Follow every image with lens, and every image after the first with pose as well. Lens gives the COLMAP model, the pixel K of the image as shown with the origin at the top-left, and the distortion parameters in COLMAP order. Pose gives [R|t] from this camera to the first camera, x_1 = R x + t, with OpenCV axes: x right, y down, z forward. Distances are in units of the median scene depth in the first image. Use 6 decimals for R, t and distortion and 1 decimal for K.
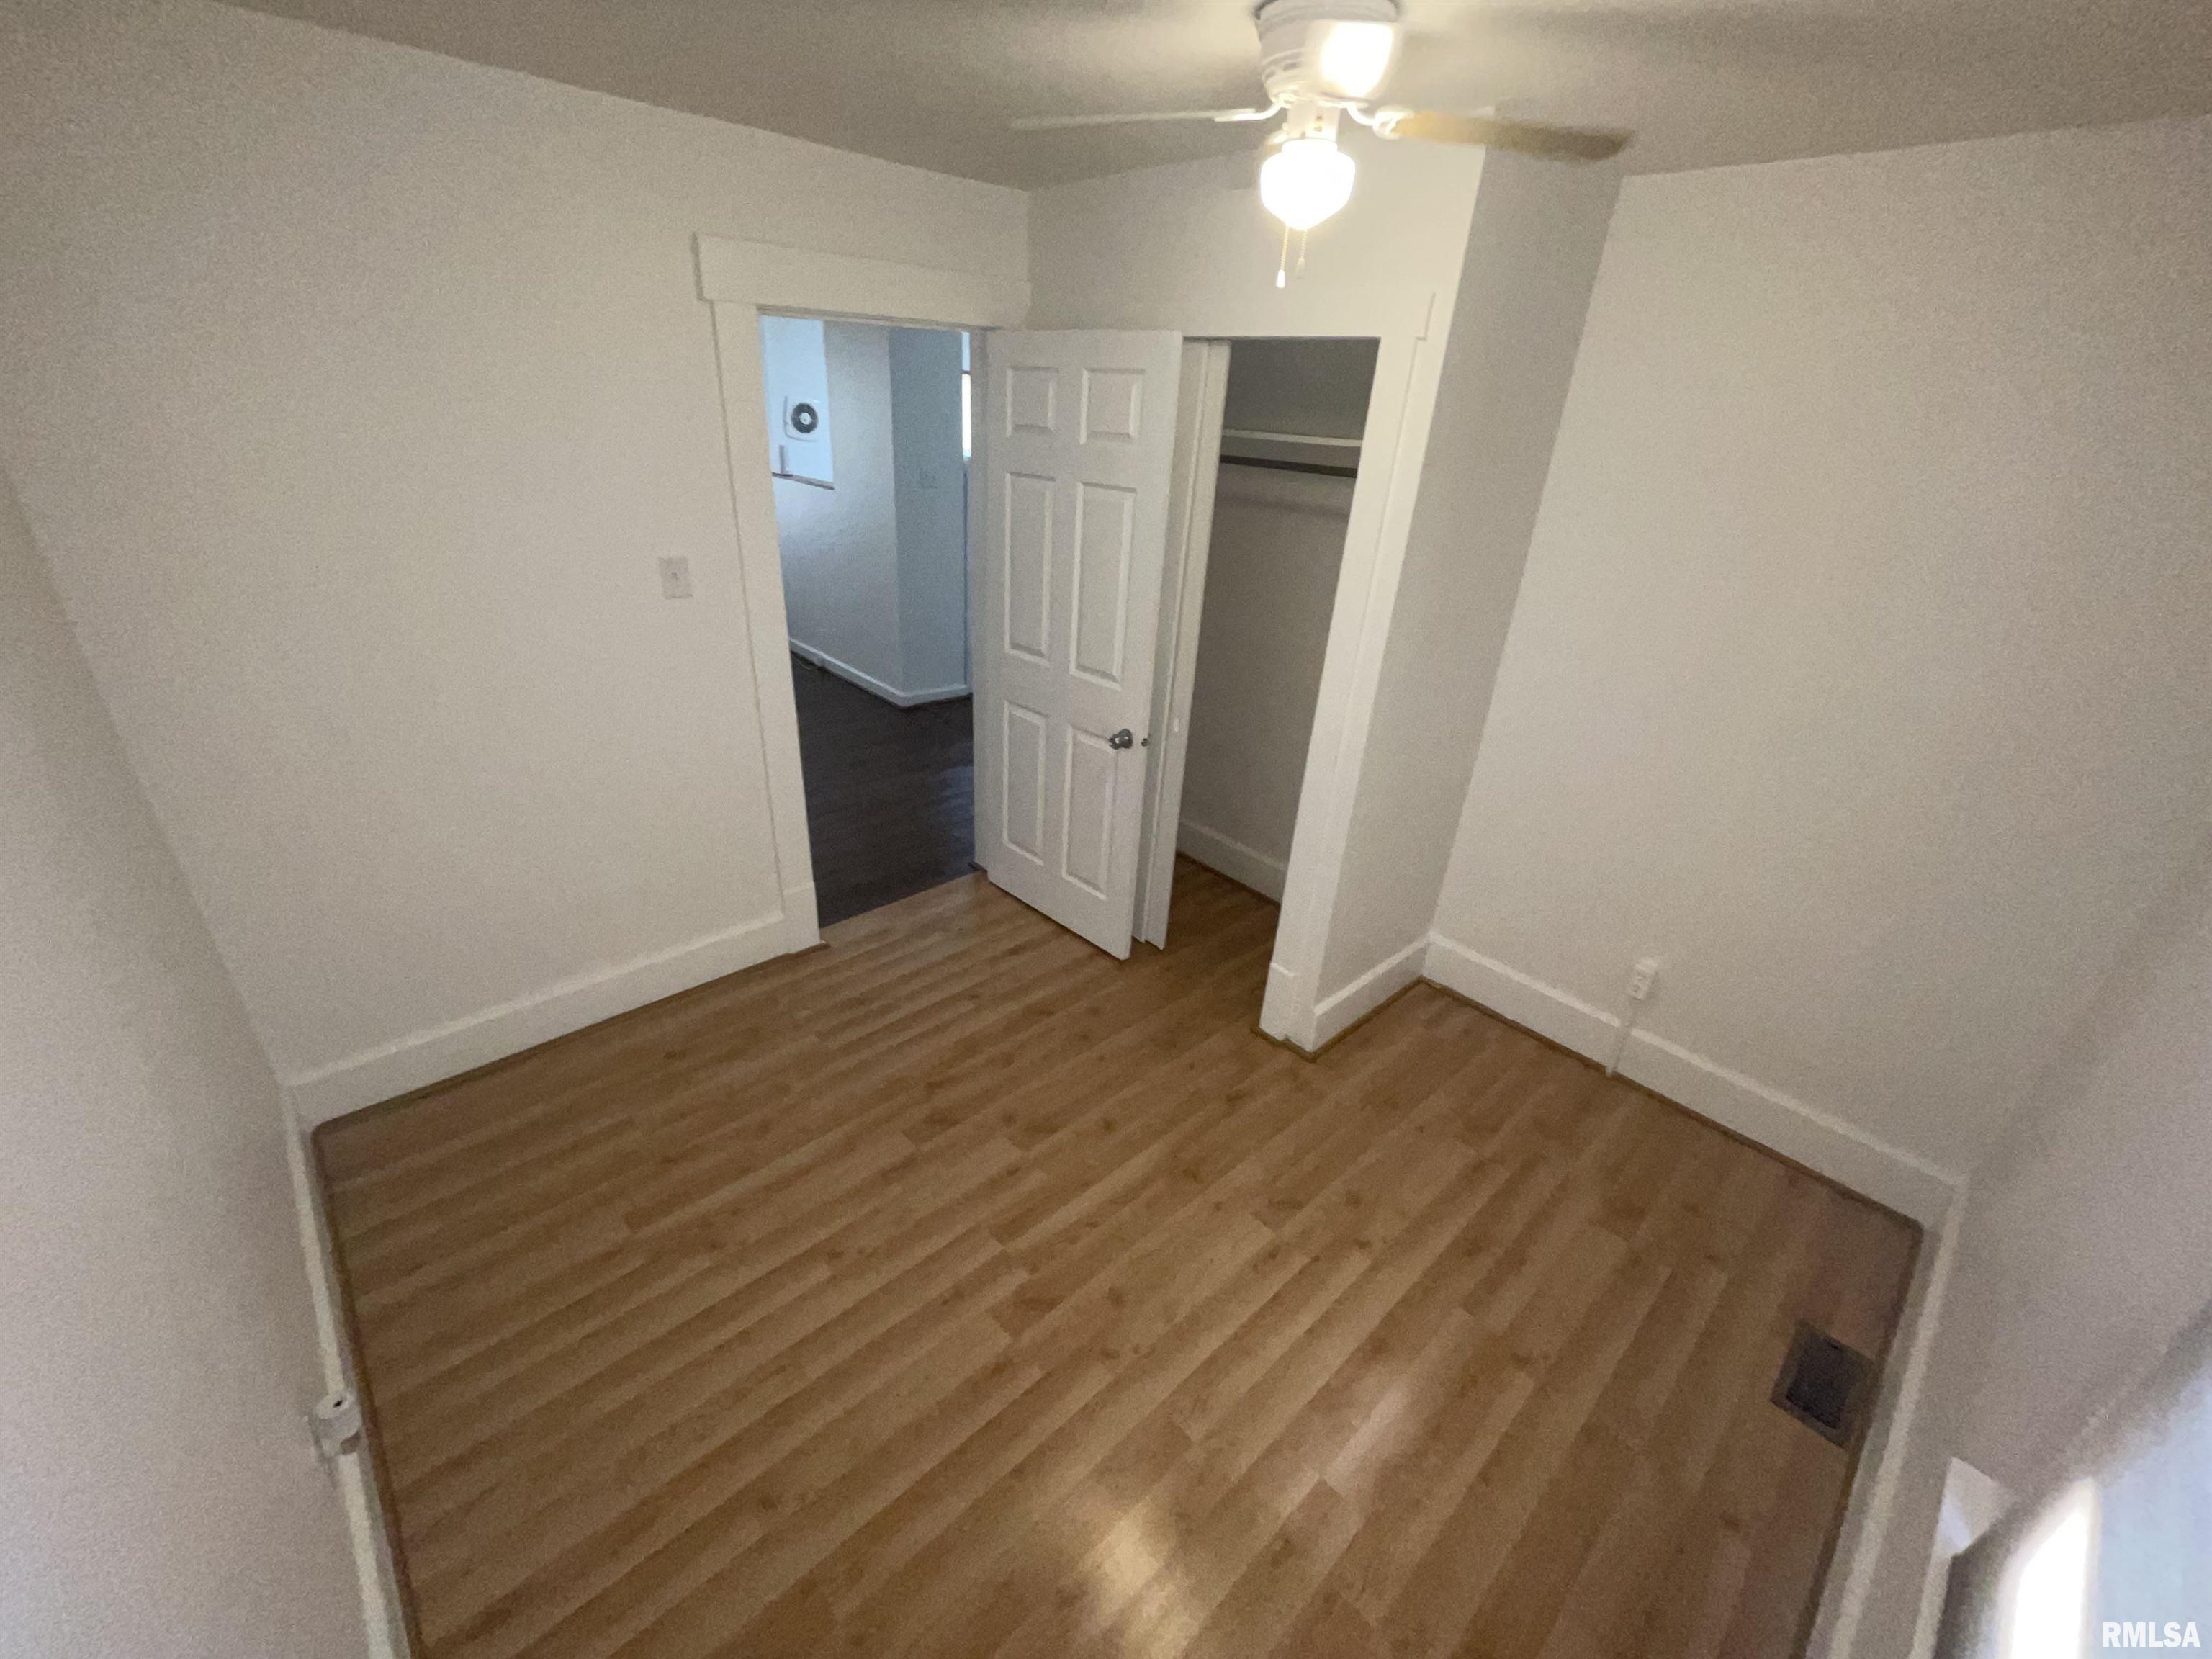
lens RADIAL K [[899.1, 0, 1095.6], [0, 899.1, 830.6], [0, 0, 1]] dist [0.000273, 0.000056]
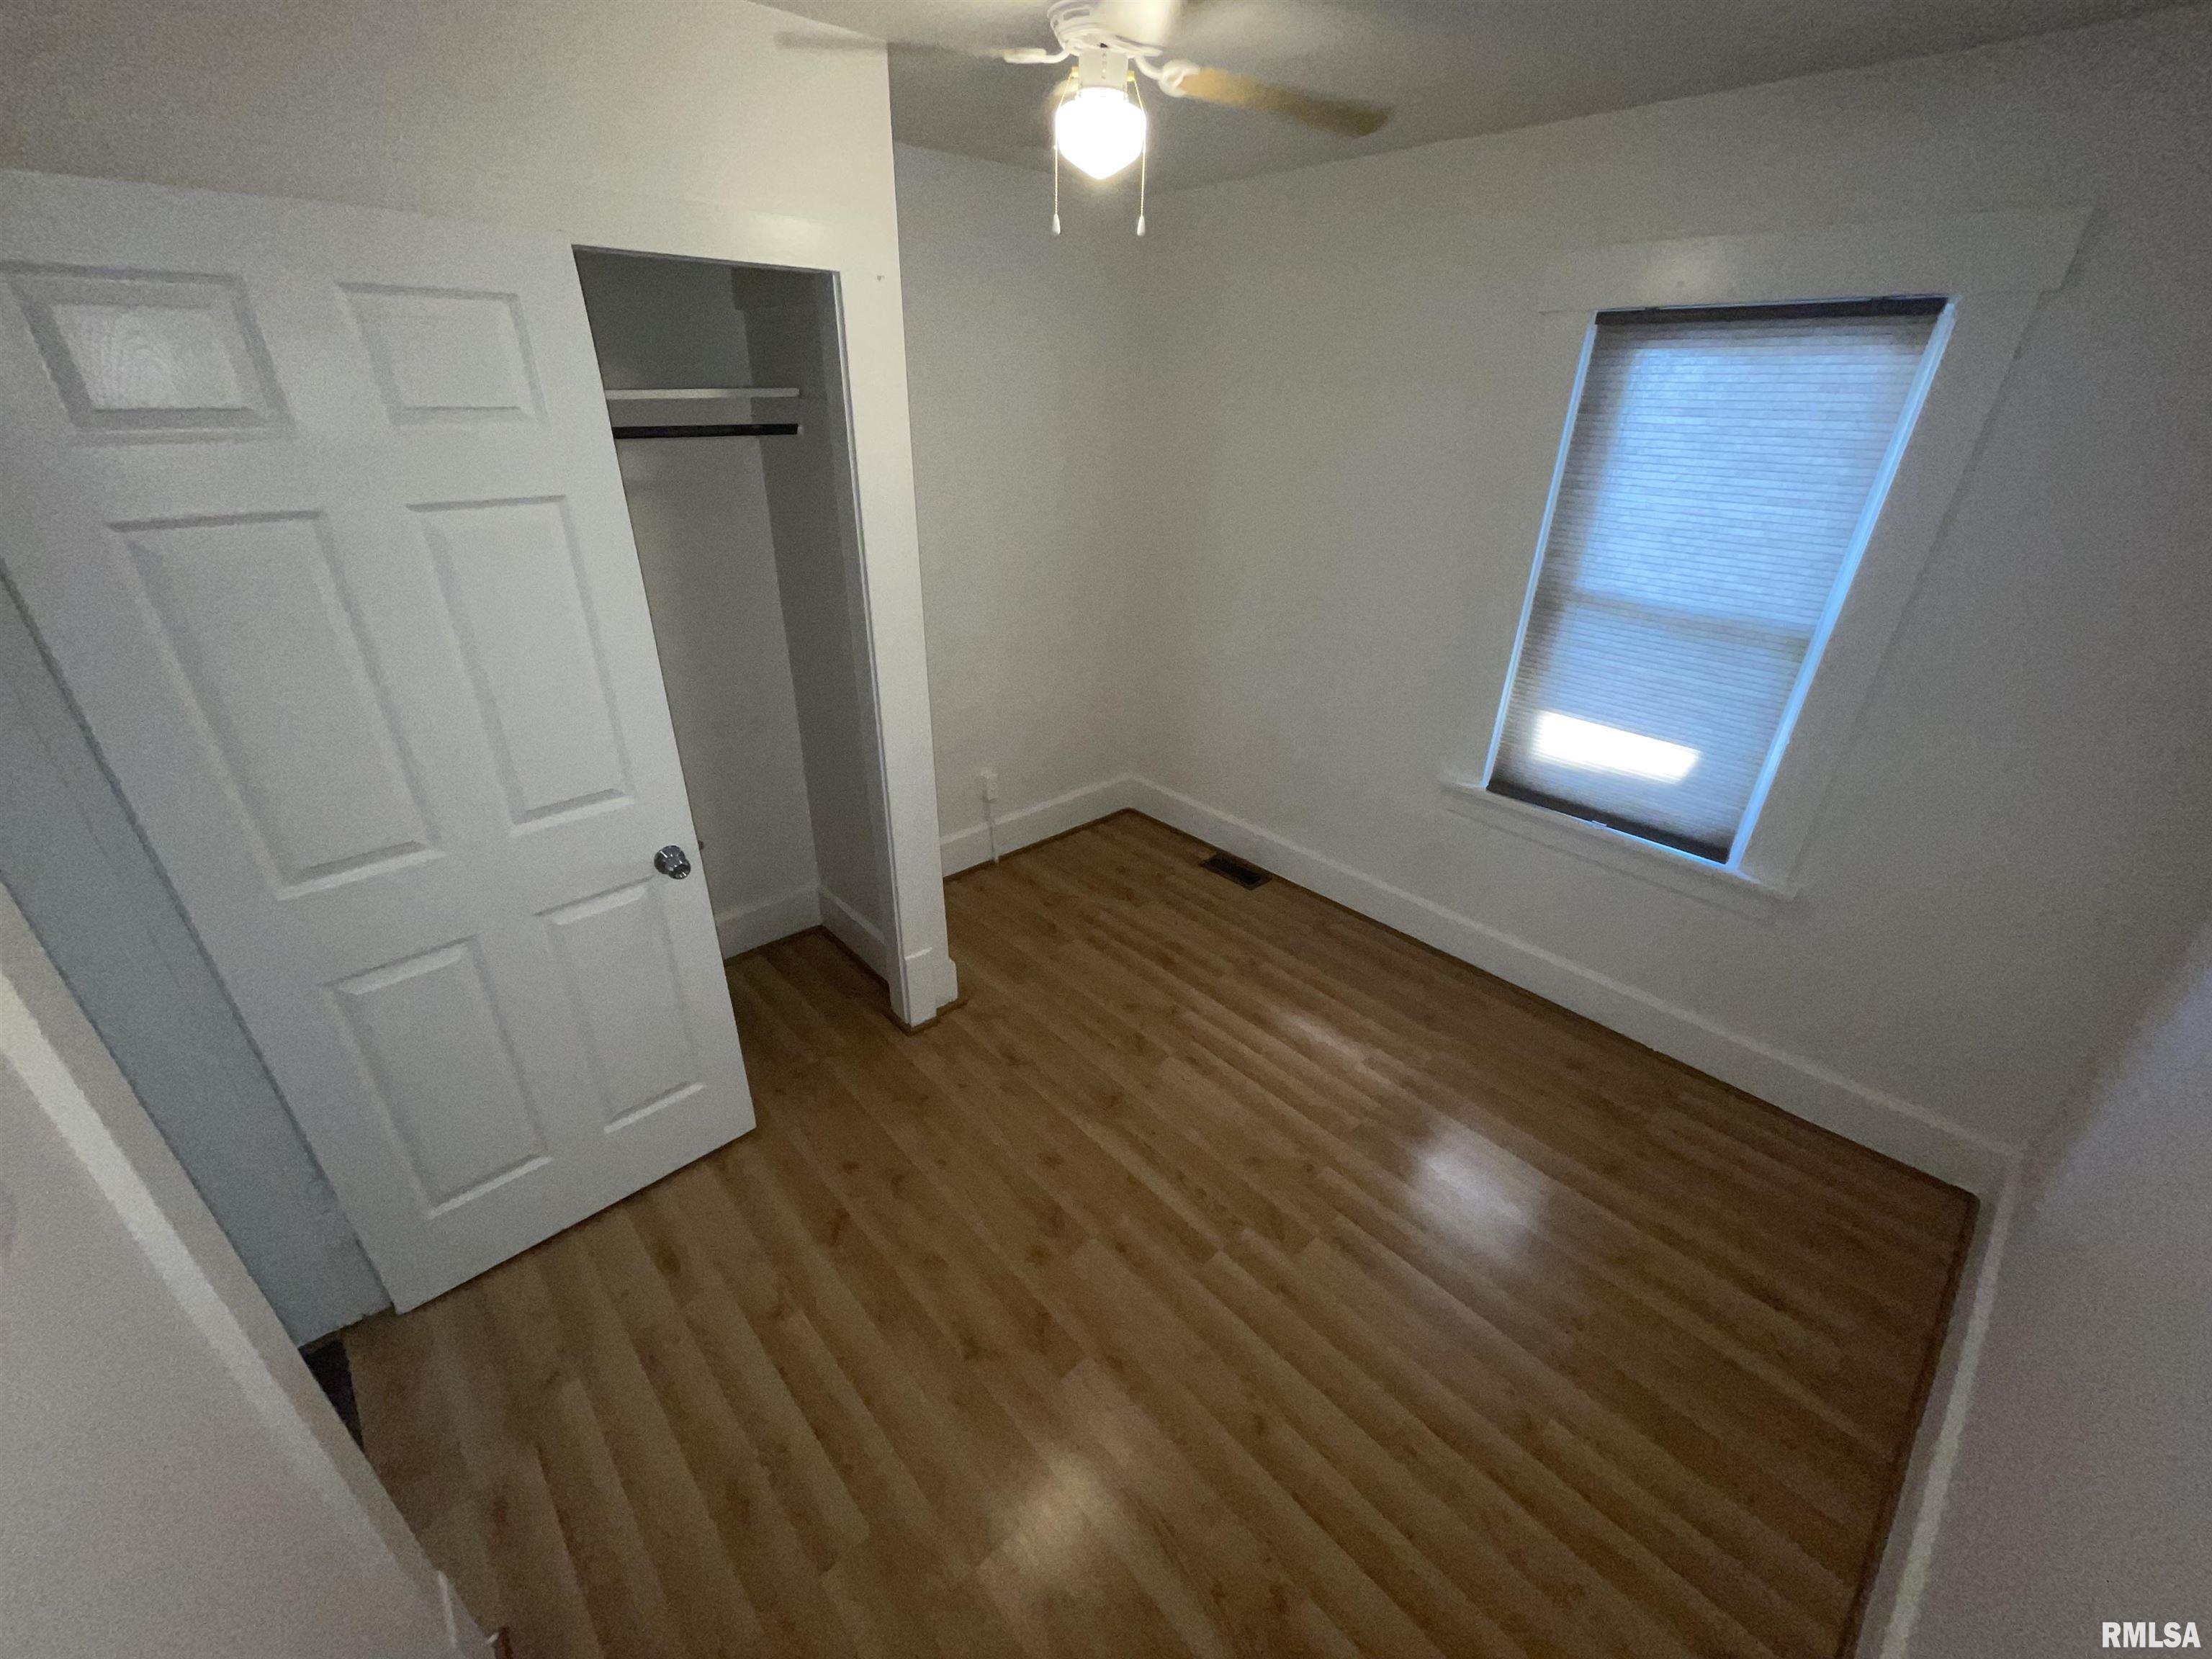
lens RADIAL K [[899.1, 0, 1095.6], [0, 899.1, 830.6], [0, 0, 1]] dist [0.000273, 0.000056]
pose [[0.012174, -0.497147, 0.867581, -0.696908], [0.419657, 0.790074, 0.446845, -0.372775], [-0.907601, 0.358646, 0.218250, 0.719458]]
